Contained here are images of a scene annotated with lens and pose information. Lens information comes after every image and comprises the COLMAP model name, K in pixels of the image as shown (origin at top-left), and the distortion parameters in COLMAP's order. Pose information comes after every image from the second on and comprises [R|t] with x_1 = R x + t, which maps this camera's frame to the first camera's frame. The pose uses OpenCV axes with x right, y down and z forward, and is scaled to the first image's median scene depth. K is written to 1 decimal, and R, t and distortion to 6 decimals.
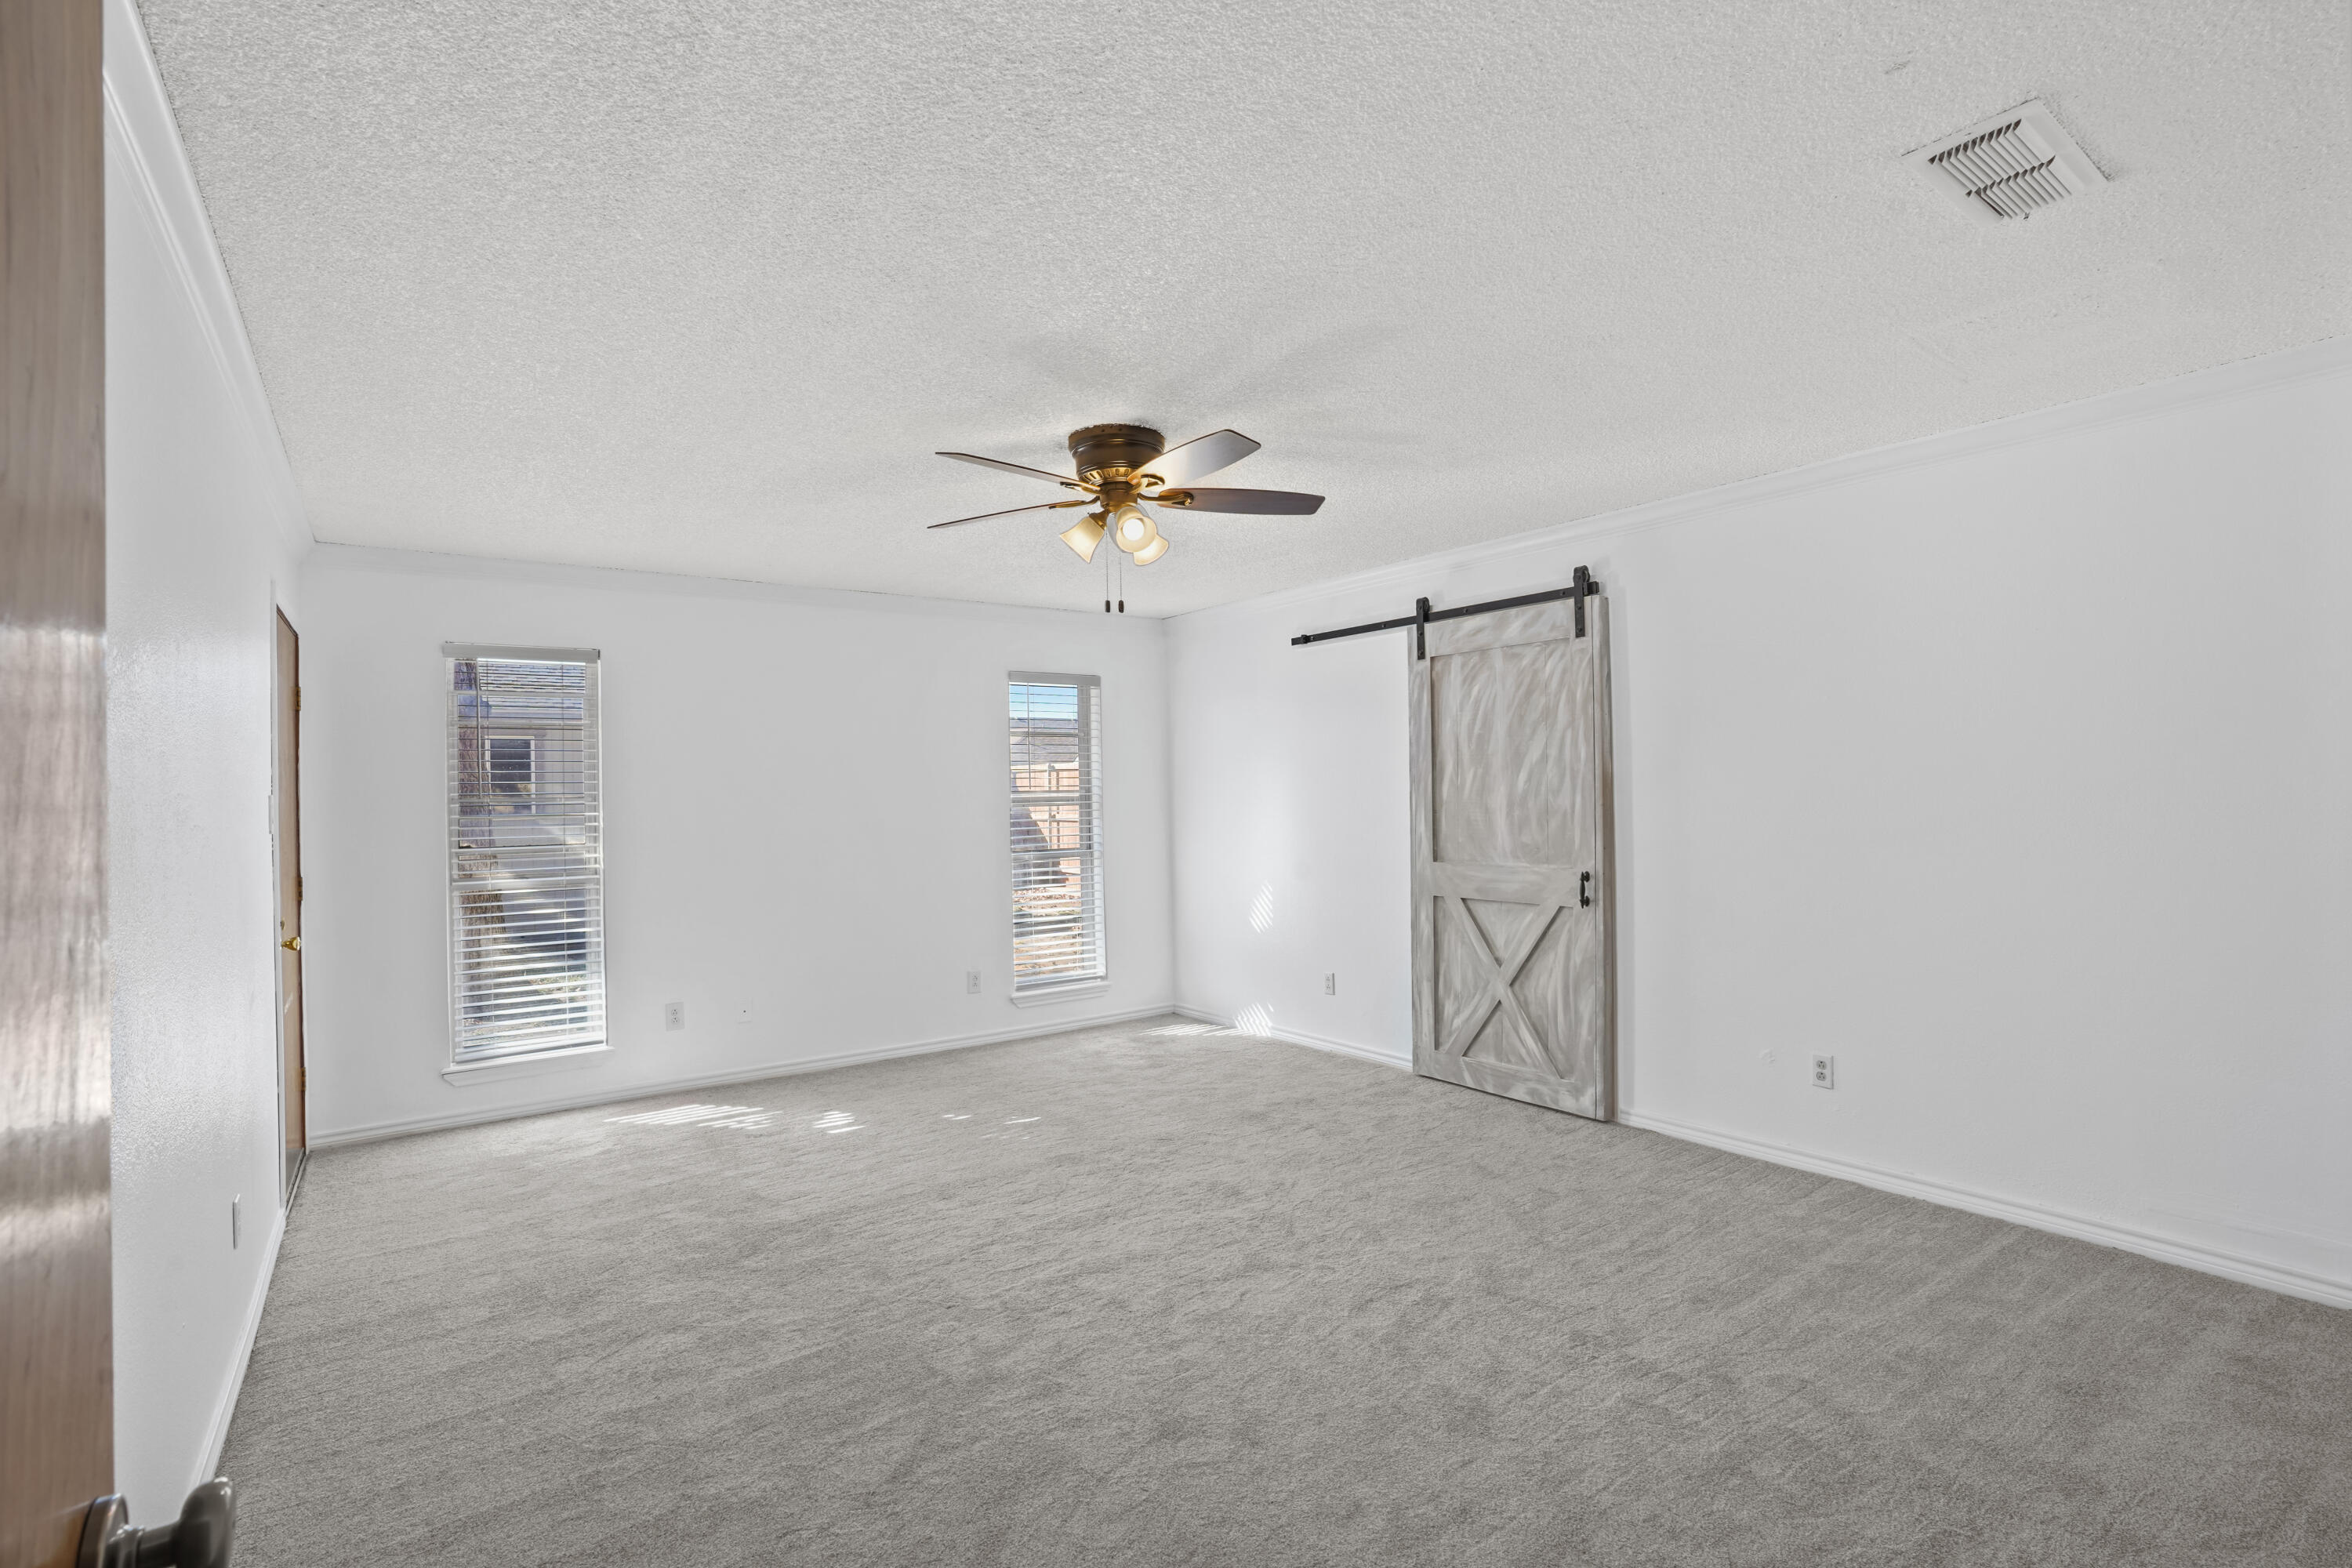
lens RADIAL K [[1098.5, 0, 1176.0], [0, 1098.5, 784.0], [0, 0, 1]] dist [-0.057806, 0.025924]
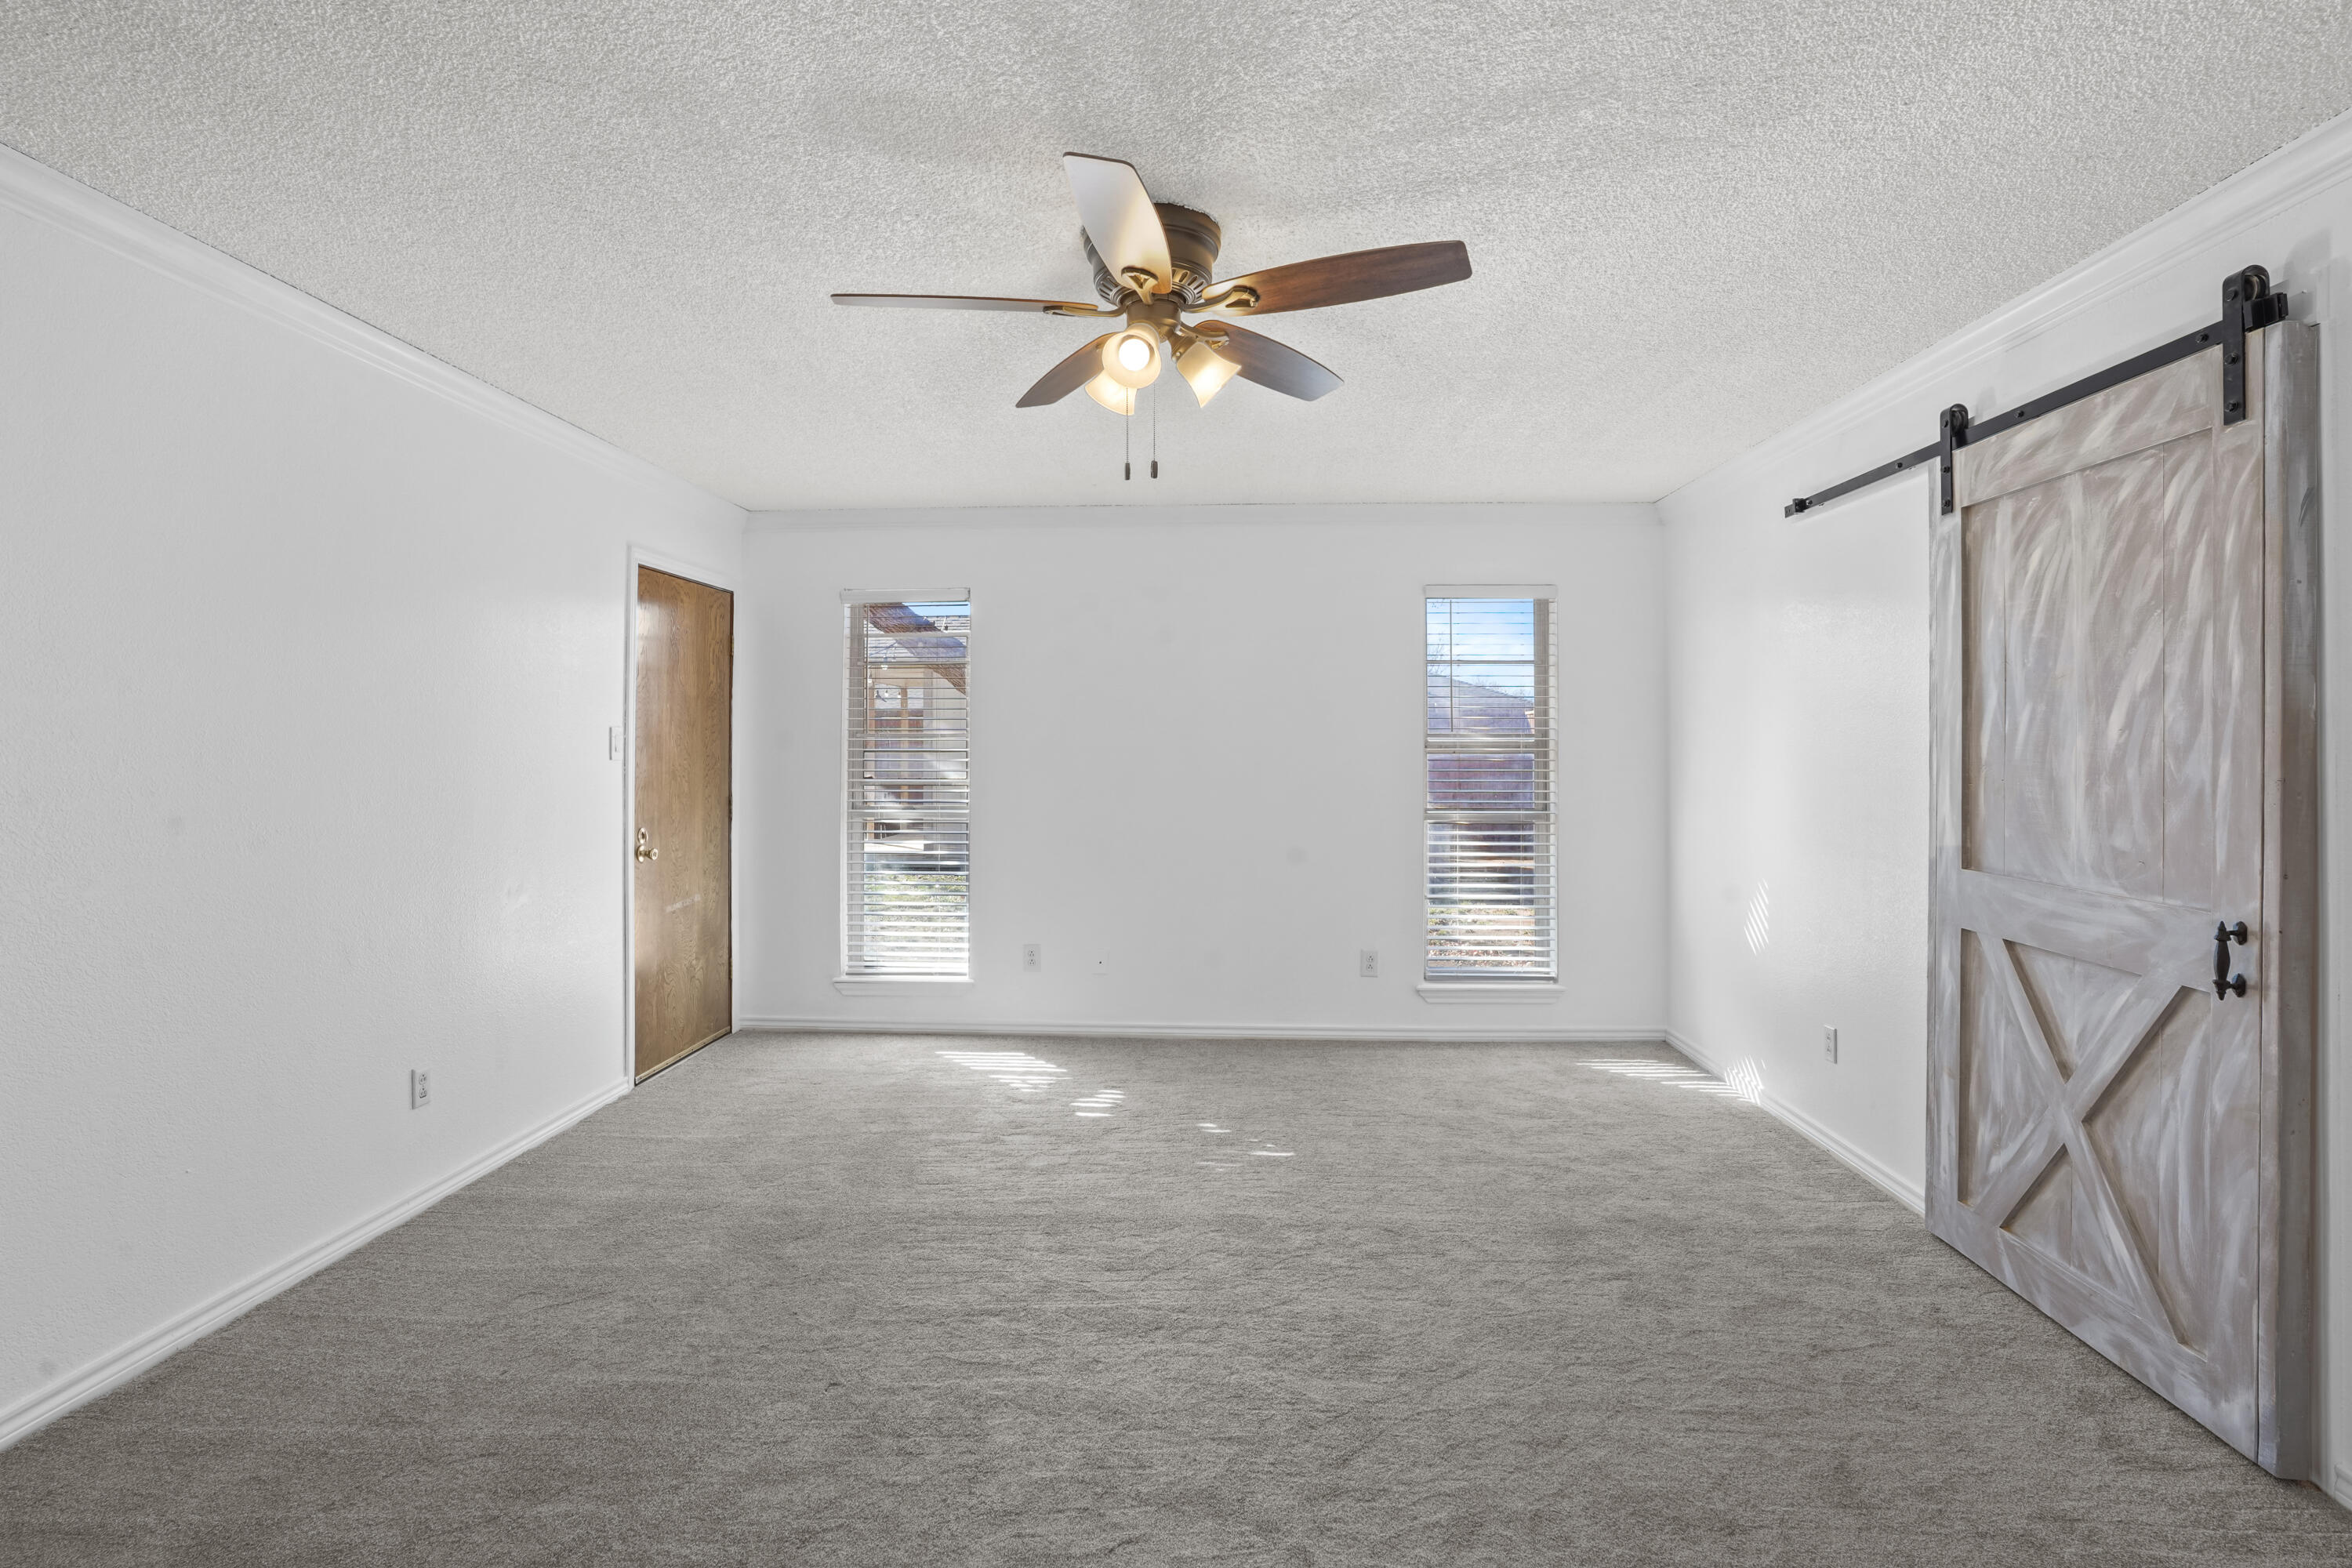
lens RADIAL K [[1113.3, 0, 1173.4], [0, 1113.3, 729.6], [0, 0, 1]] dist [-0.050516, 0.022675]
pose [[0.778688, 0.012600, -0.627285, 0.293796], [-0.010299, 0.999920, 0.007301, -0.000937], [0.627327, 0.000775, 0.778755, 0.331060]]
